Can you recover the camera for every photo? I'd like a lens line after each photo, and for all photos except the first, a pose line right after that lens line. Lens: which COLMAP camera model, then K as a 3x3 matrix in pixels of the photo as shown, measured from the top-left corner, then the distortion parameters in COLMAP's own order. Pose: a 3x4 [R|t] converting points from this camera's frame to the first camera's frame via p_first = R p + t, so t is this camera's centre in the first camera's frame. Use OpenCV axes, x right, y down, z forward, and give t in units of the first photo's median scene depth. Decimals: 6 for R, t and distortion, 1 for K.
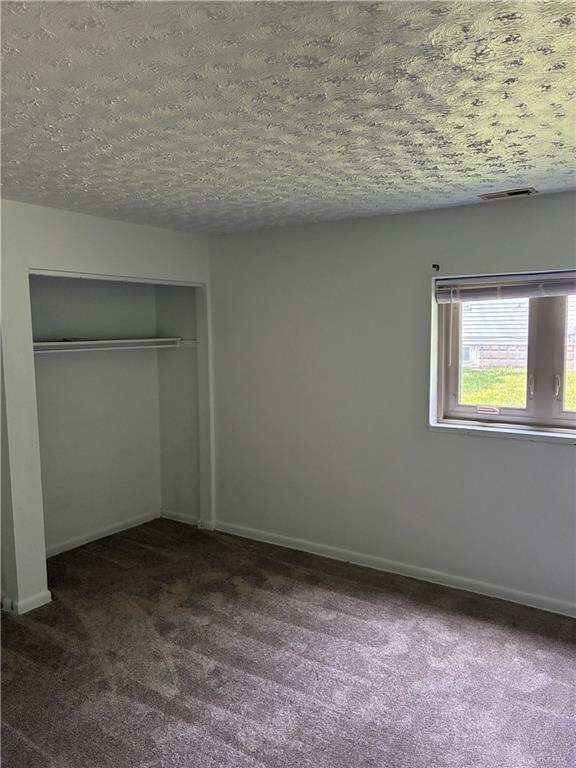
lens RADIAL K [[585.9, 0, 290.8], [0, 585.9, 388.6], [0, 0, 1]] dist [0.044349, -0.059396]
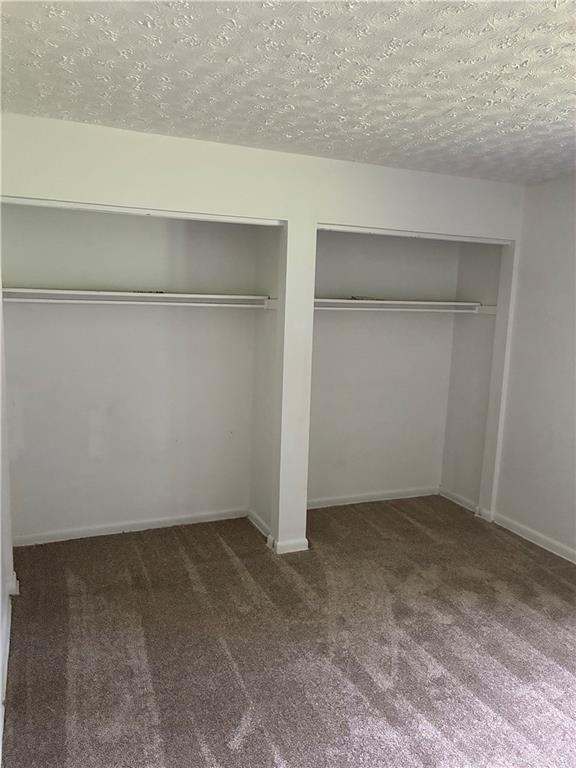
lens RADIAL K [[585.9, 0, 279.7], [0, 585.9, 383.7], [0, 0, 1]] dist [0.044349, -0.059396]
pose [[0.836994, 0.120815, -0.533708, 0.073634], [-0.099819, 0.992668, 0.068166, 0.007189], [0.538030, -0.003781, 0.842917, 0.117292]]
